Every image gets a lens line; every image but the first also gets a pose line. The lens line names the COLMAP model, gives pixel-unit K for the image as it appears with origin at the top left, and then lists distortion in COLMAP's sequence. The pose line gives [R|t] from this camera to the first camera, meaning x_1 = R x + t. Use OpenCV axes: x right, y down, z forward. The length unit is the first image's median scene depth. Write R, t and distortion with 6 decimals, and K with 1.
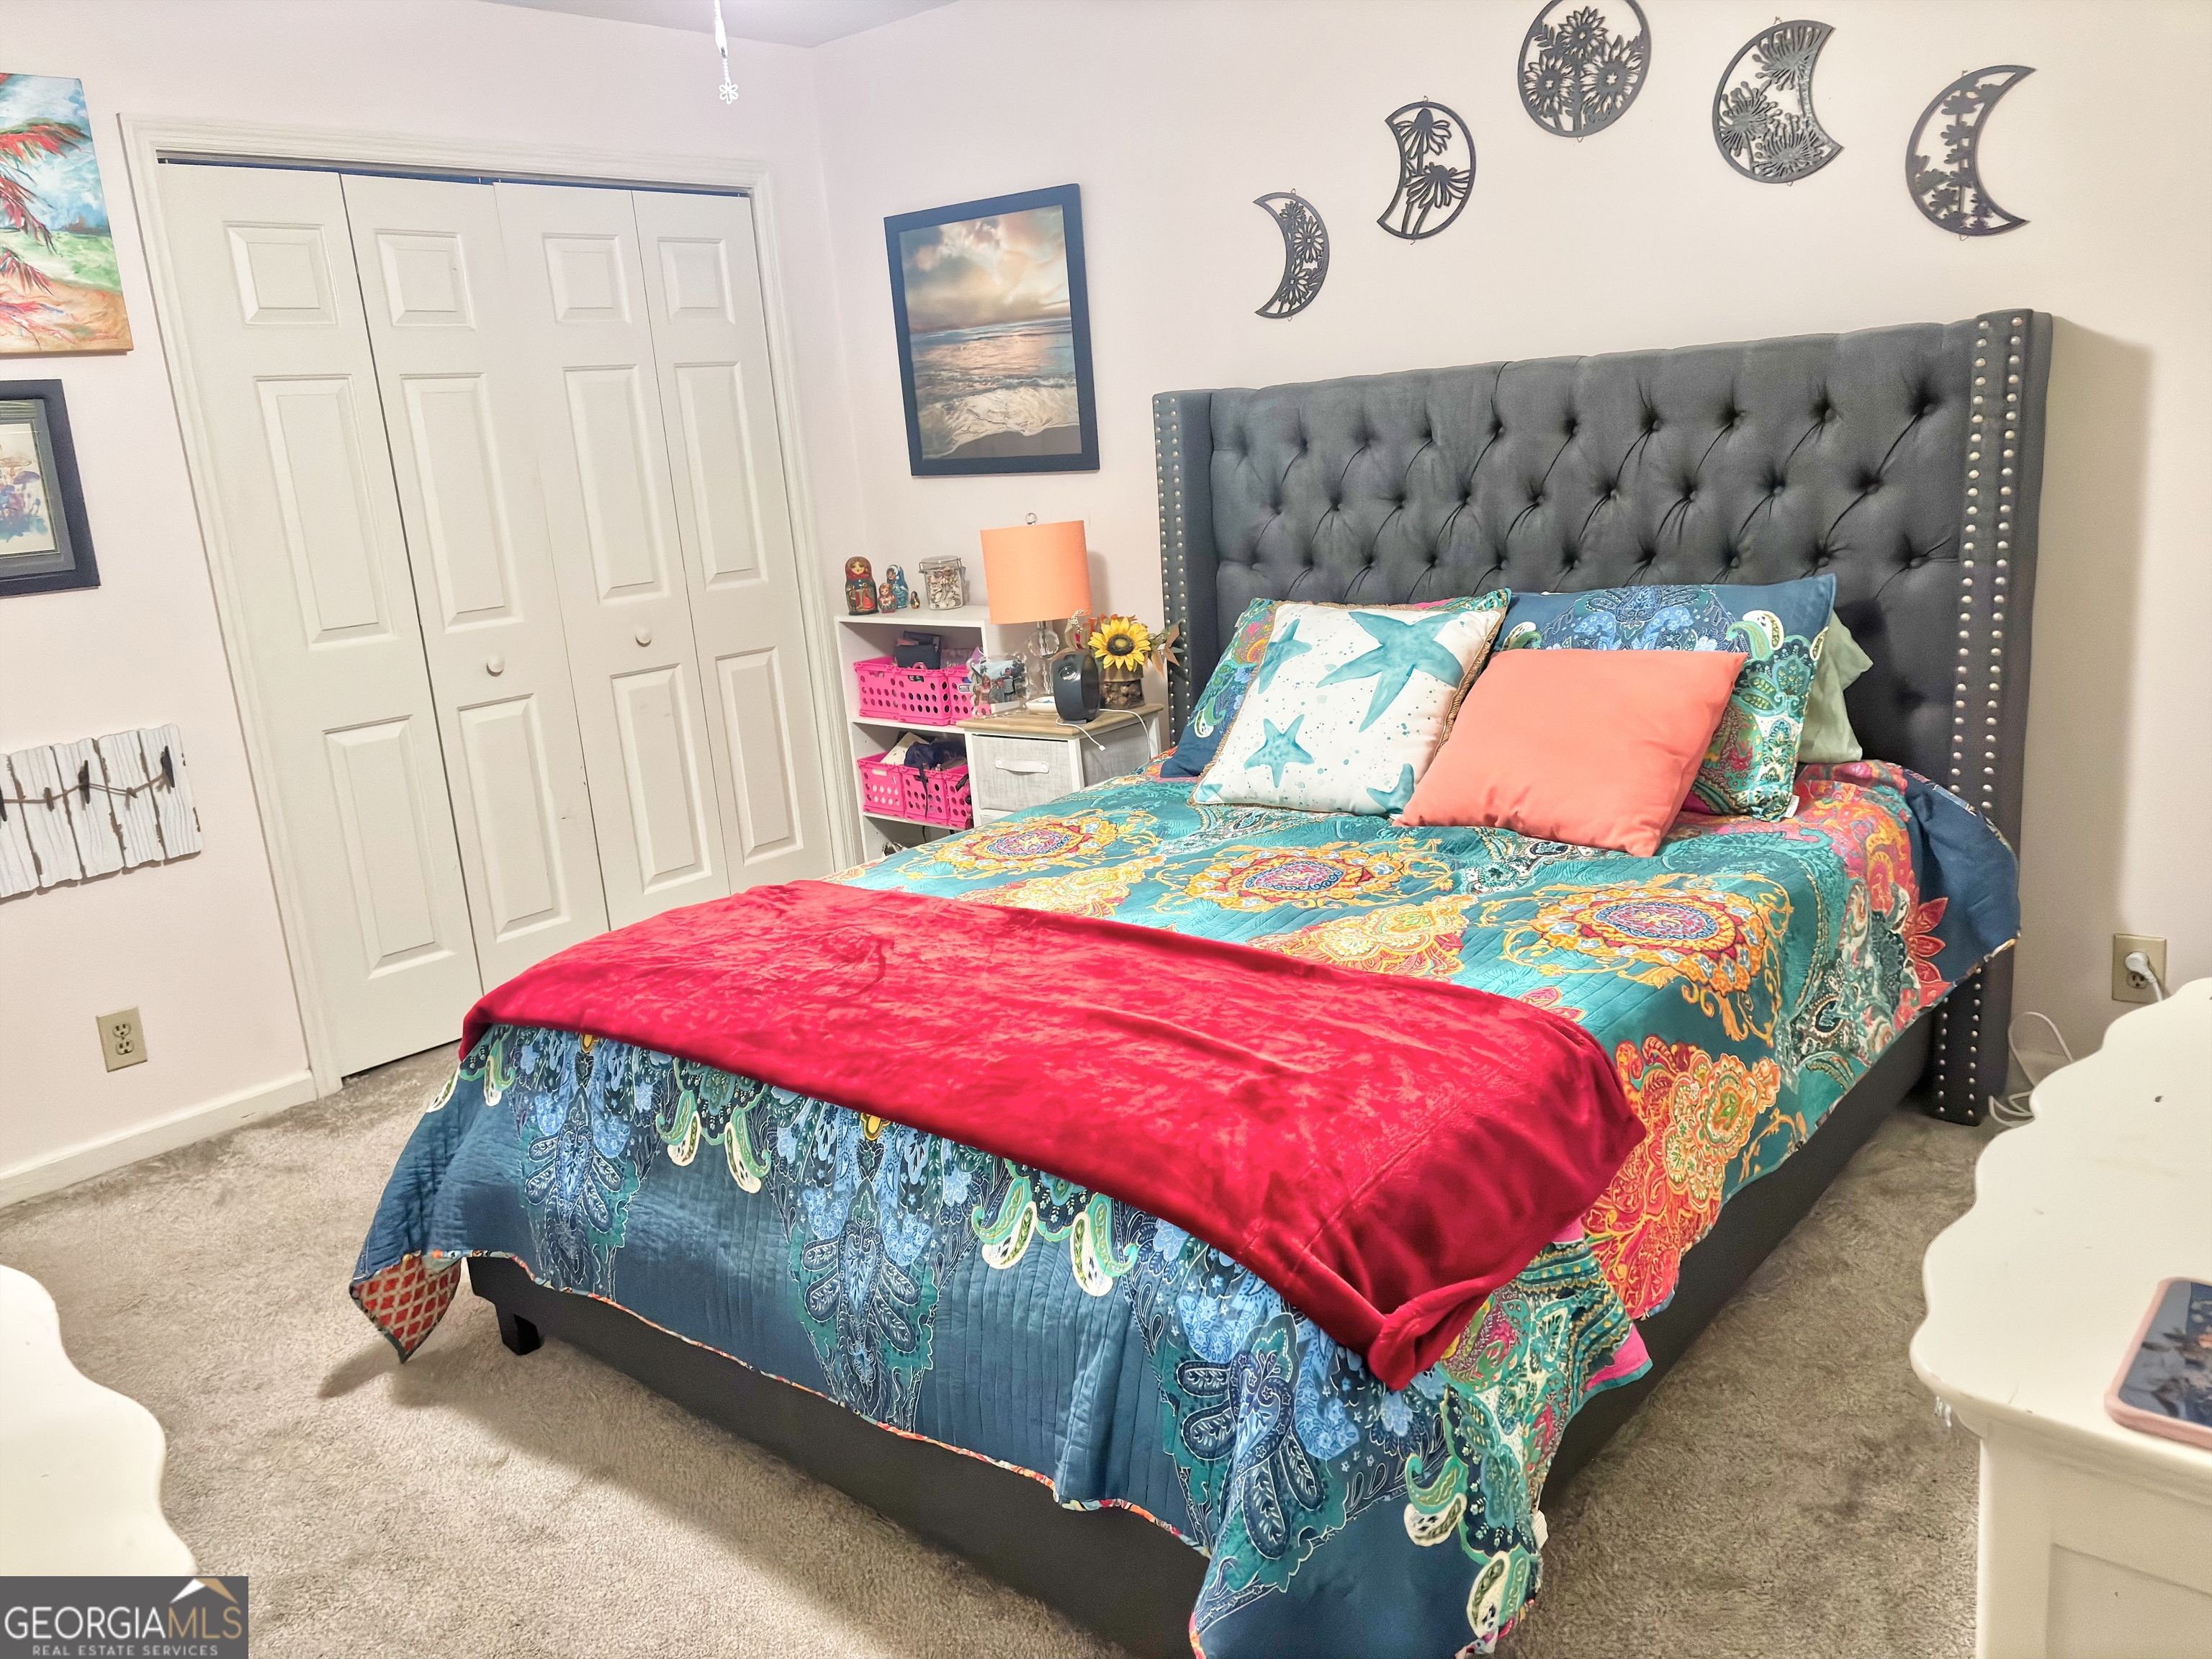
lens RADIAL K [[1677.0, 0, 1088.6], [0, 1677.0, 828.0], [0, 0, 1]] dist [0.047832, -0.052076]
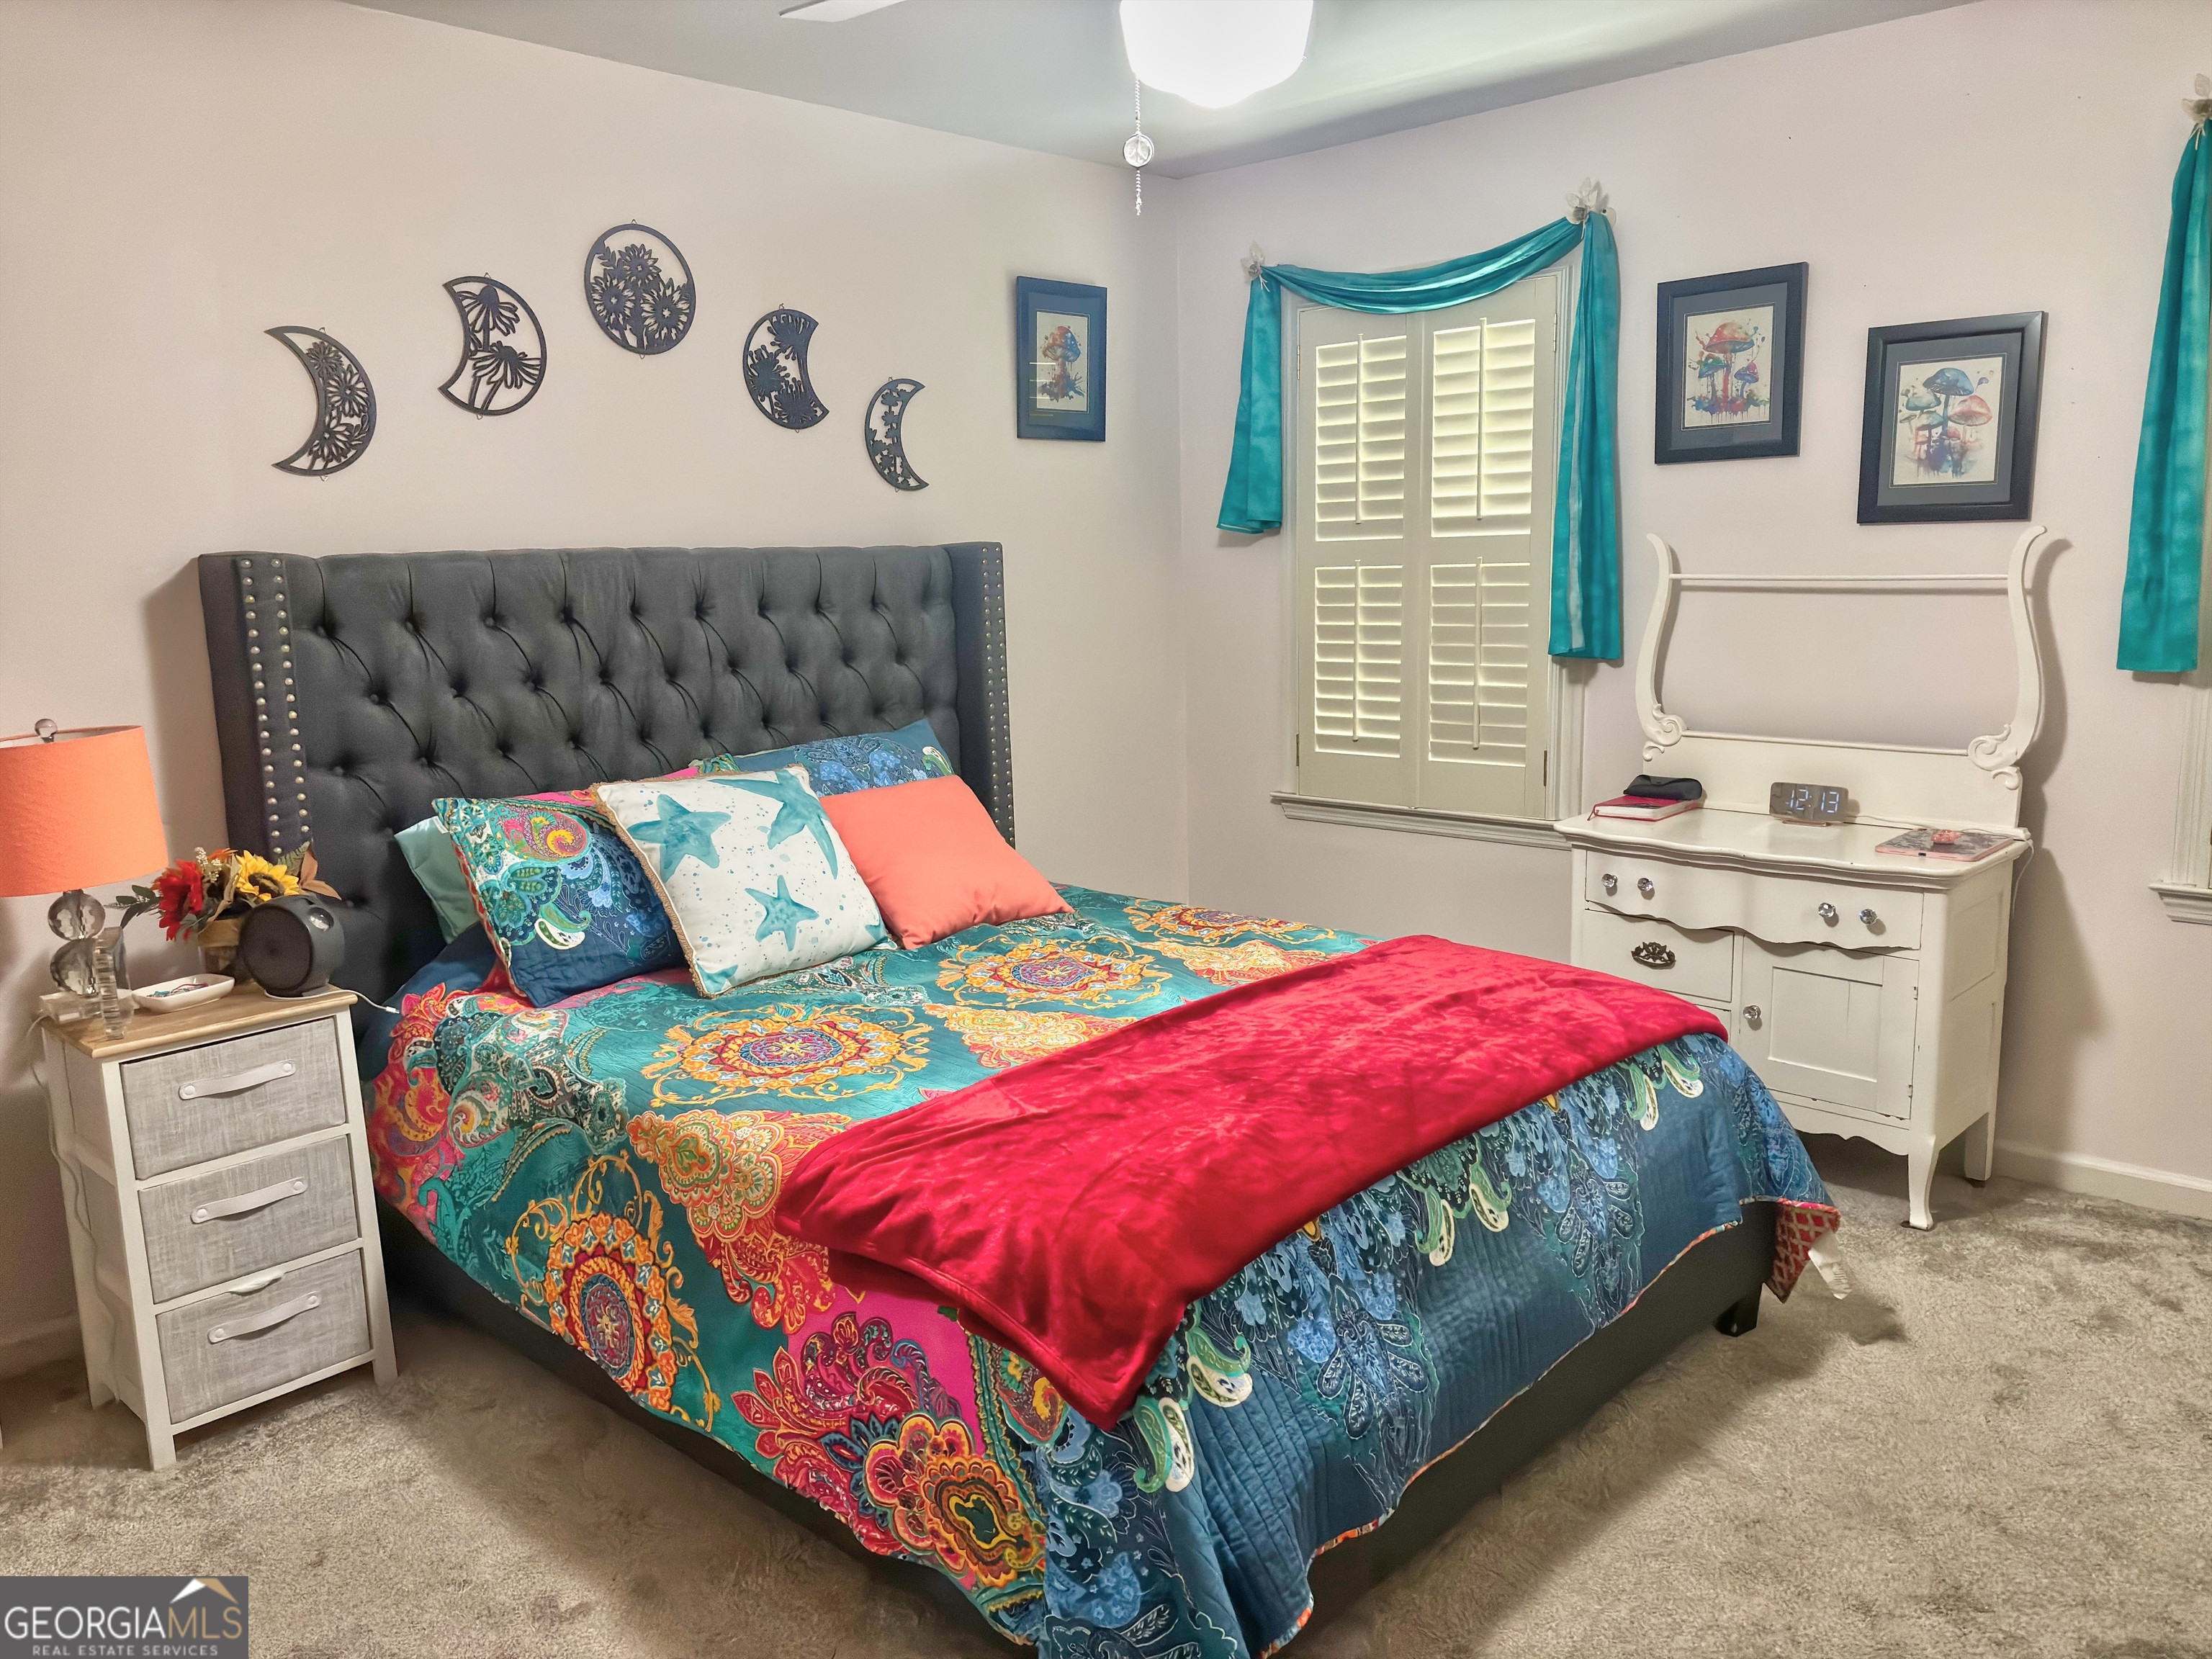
lens RADIAL K [[1677.0, 0, 1082.2], [0, 1677.0, 835.0], [0, 0, 1]] dist [0.047832, -0.052076]
pose [[0.051846, -0.091214, 0.994481, -0.884591], [0.252006, 0.964788, 0.075352, -0.125479], [-0.966336, 0.246708, 0.073006, 0.775690]]
